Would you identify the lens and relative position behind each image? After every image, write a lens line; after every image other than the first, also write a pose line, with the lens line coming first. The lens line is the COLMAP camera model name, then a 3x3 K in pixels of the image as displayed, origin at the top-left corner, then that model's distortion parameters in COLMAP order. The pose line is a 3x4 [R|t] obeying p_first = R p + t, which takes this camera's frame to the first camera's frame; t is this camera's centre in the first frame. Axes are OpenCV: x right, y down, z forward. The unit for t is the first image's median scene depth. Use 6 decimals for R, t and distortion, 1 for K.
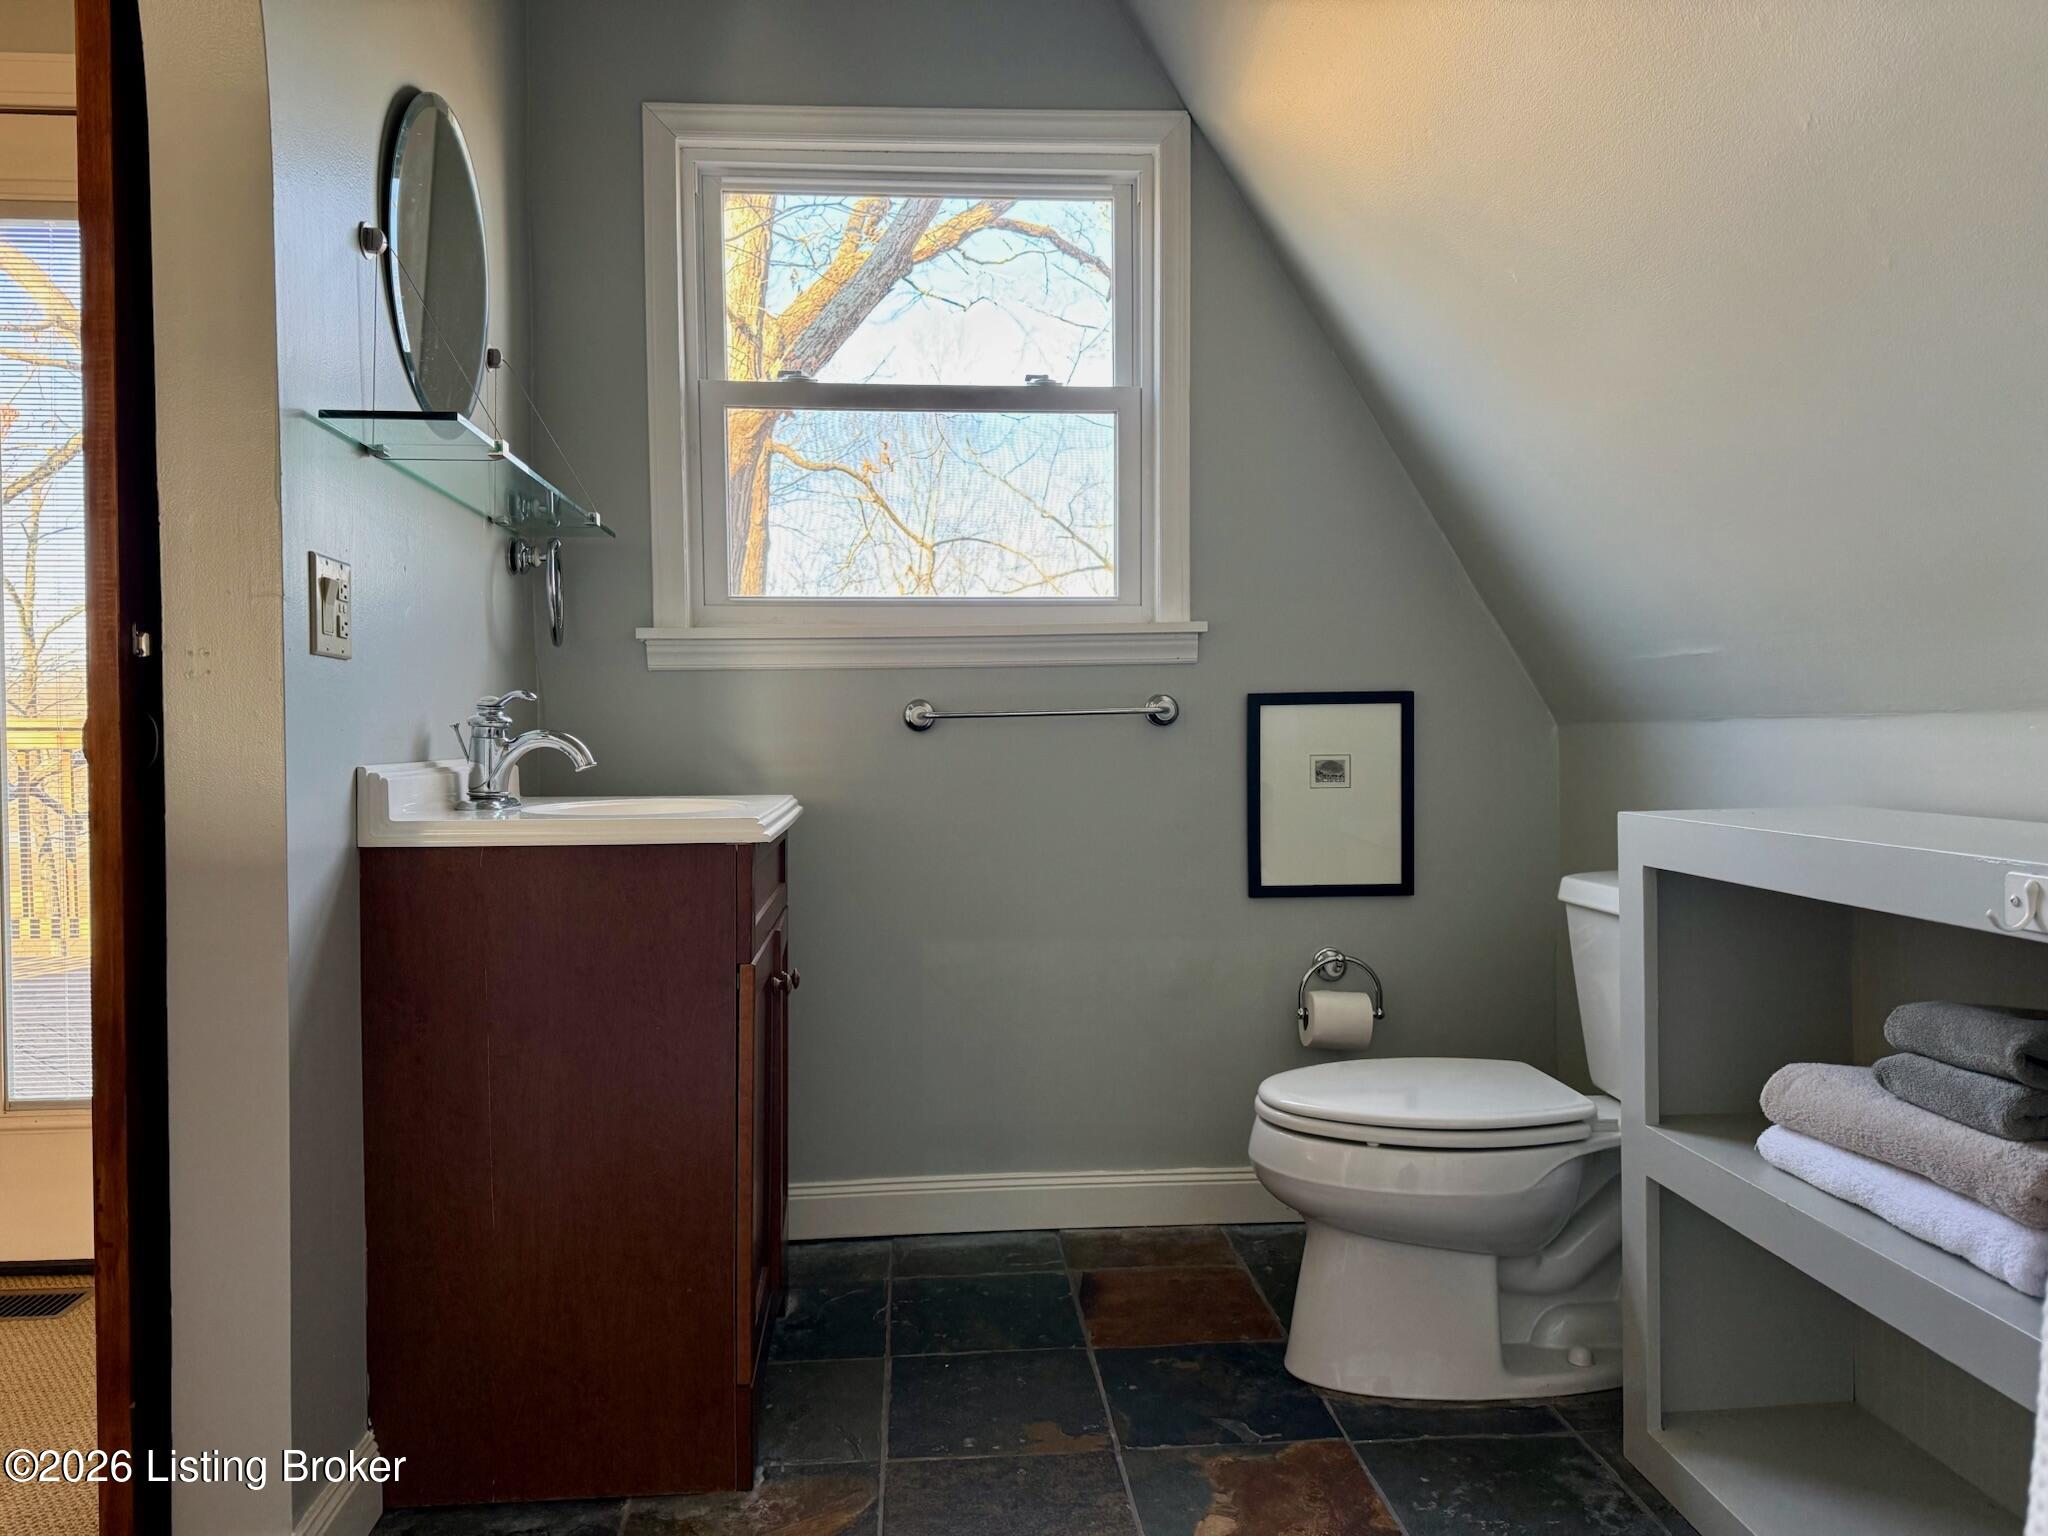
lens RADIAL K [[1432.5, 0, 1024.3], [0, 1432.5, 762.3], [0, 0, 1]] dist [0.060460, -0.064348]
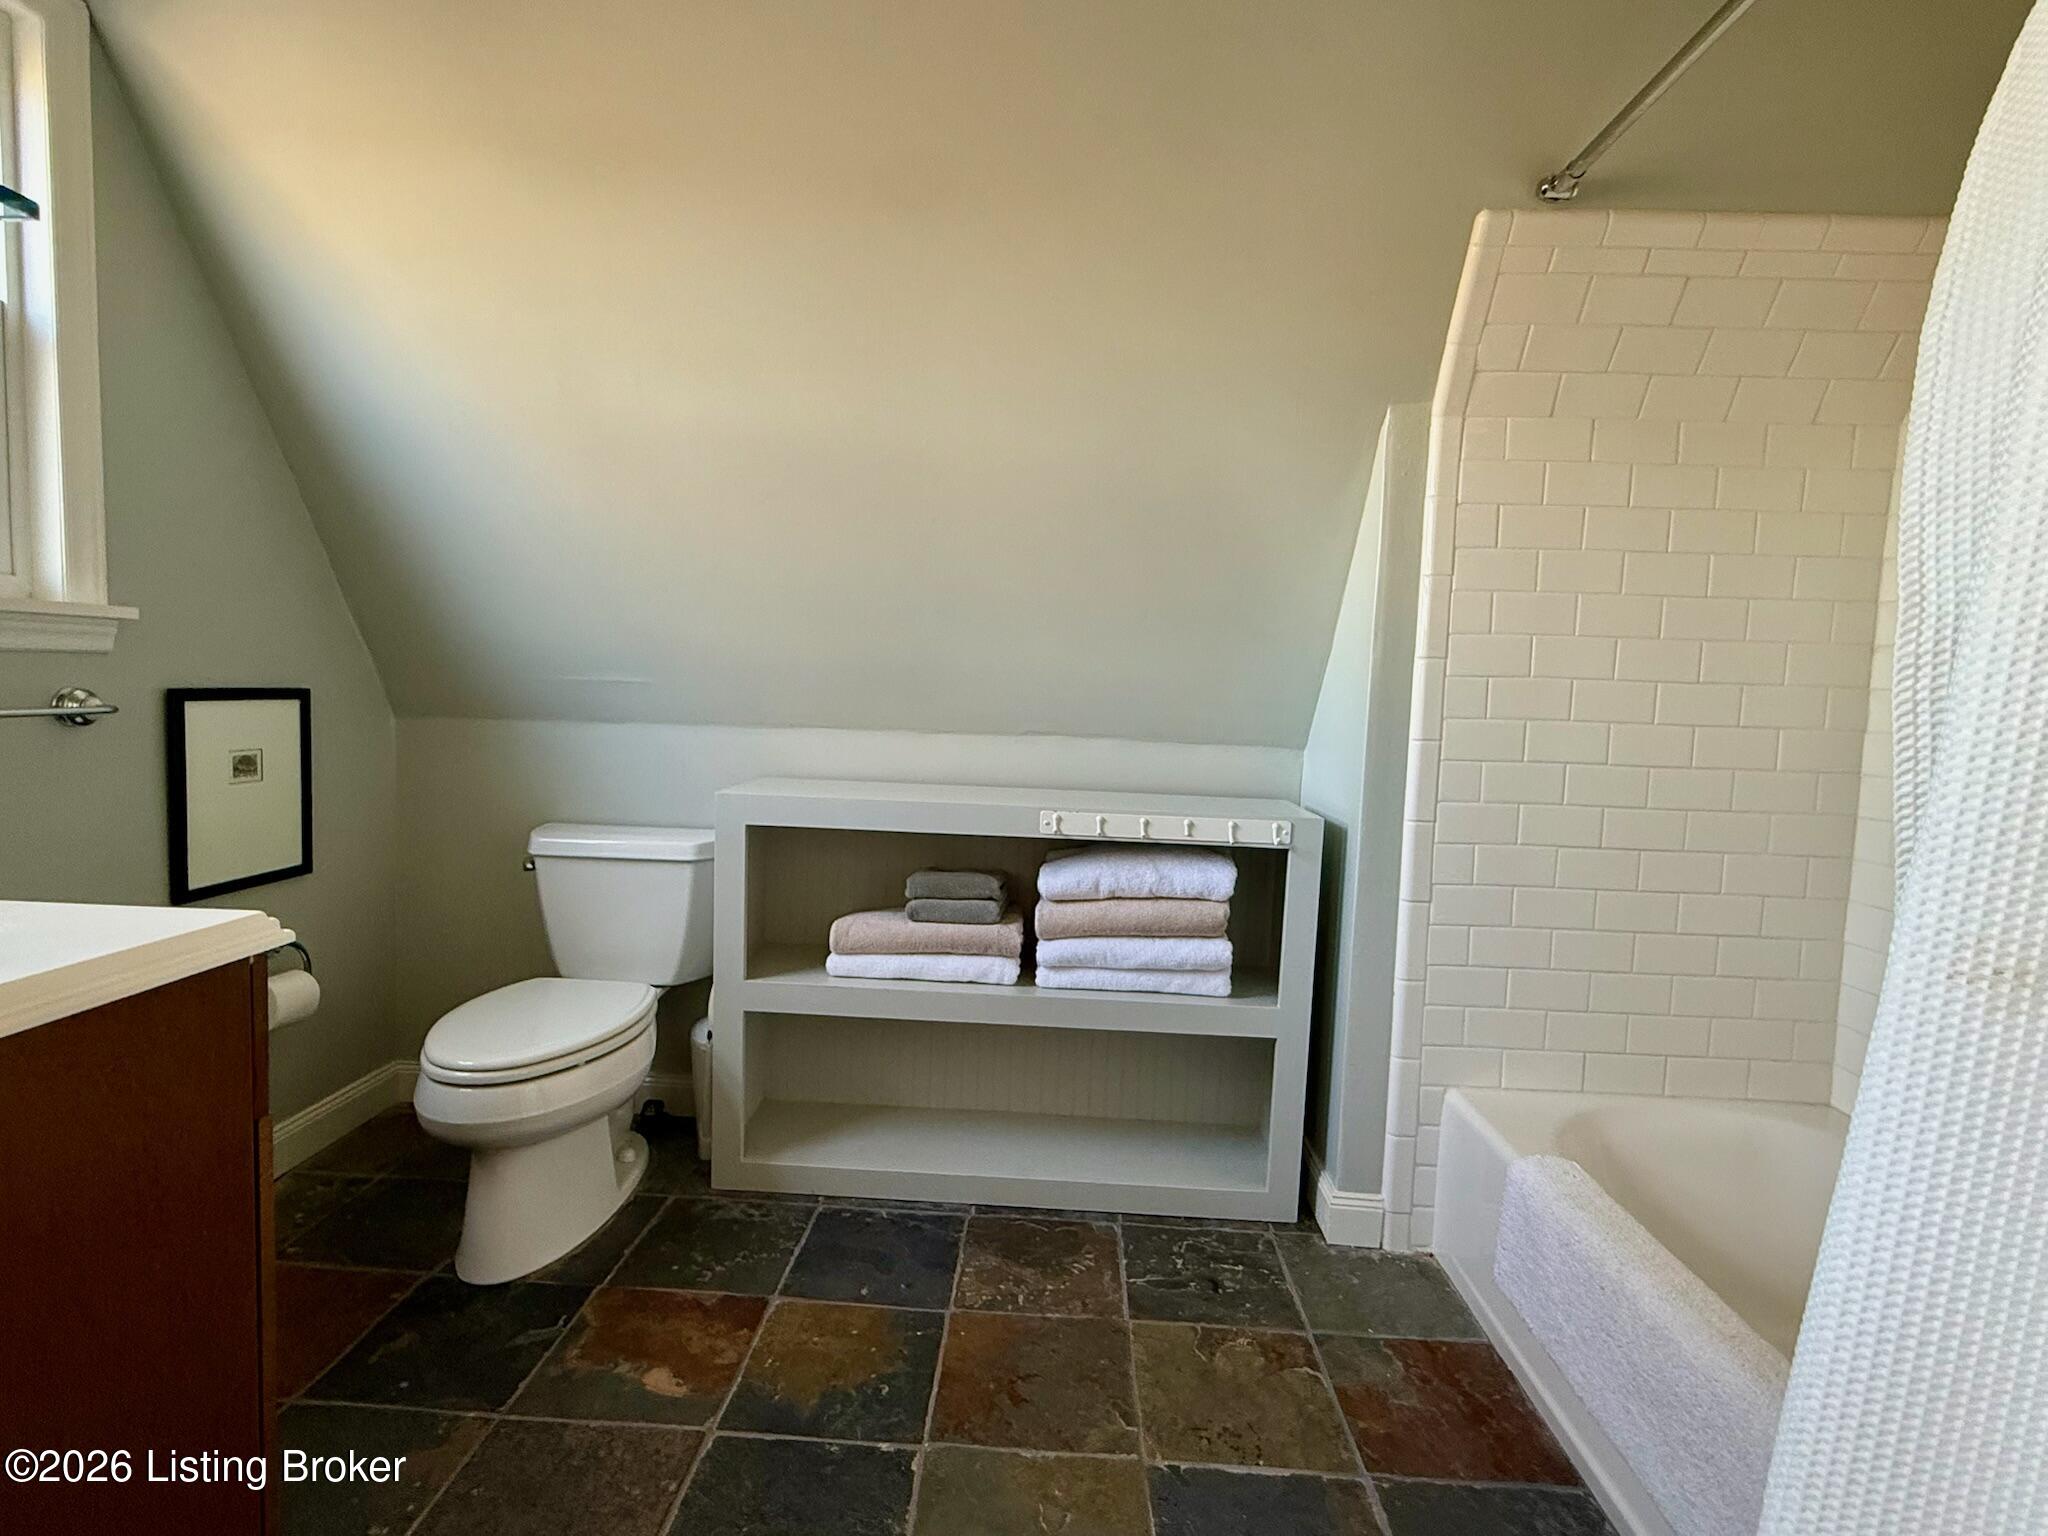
lens RADIAL K [[965.1, 0, 1020.3], [0, 965.1, 769.7], [0, 0, 1]] dist [0.005724, 0.000403]
pose [[0.128328, -0.065359, 0.989576, -0.464148], [-0.012598, 0.997638, 0.067525, -0.051946], [-0.991652, -0.021132, 0.127201, 0.427325]]
